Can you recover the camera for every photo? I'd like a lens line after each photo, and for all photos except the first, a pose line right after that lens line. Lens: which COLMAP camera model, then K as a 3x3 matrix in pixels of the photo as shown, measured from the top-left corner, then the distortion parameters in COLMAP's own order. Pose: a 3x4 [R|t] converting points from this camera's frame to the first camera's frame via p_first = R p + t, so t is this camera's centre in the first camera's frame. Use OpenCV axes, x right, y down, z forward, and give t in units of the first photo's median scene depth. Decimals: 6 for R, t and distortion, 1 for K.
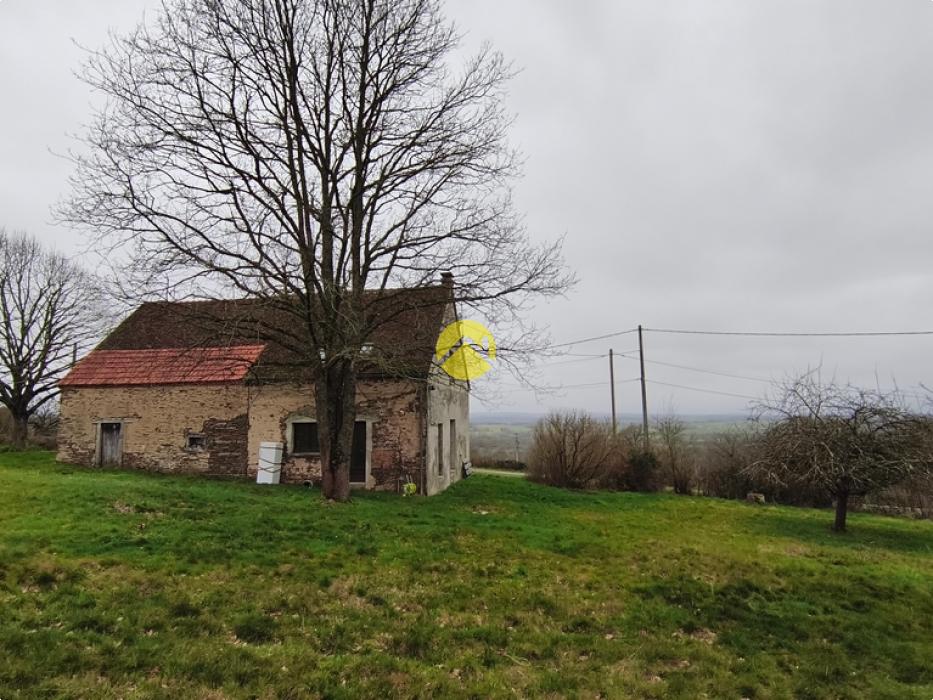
lens RADIAL K [[543.7, 0, 466.5], [0, 543.7, 350.0], [0, 0, 1]] dist [-0.007266, -0.004397]
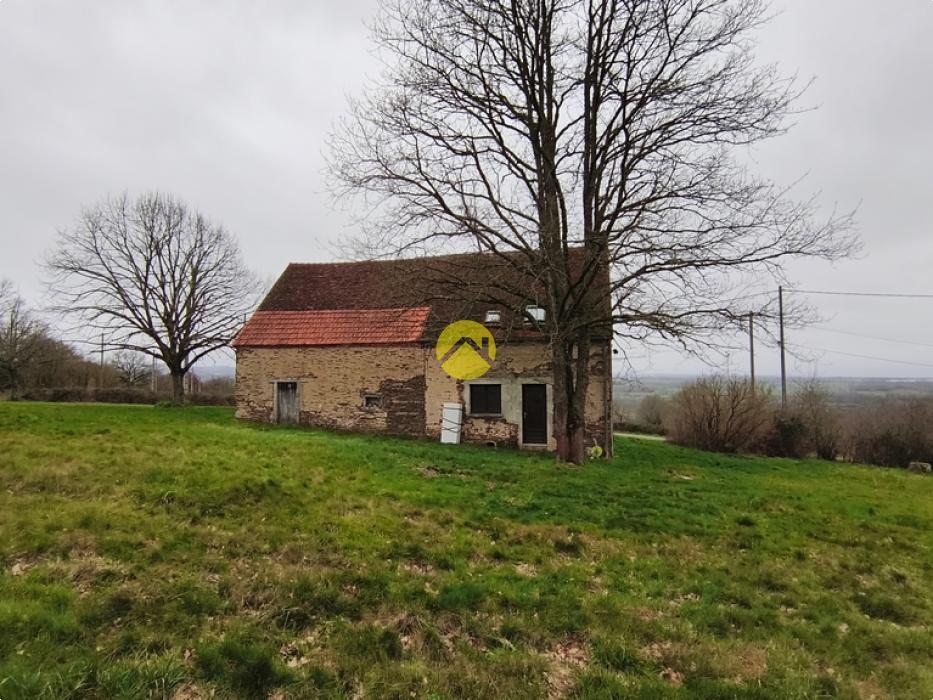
lens RADIAL K [[543.7, 0, 466.5], [0, 543.7, 350.0], [0, 0, 1]] dist [-0.007266, -0.004397]
pose [[0.997044, 0.008451, -0.076369, -0.242726], [-0.002616, 0.997091, 0.076180, -0.006662], [0.076791, -0.075755, 0.994165, -0.001893]]
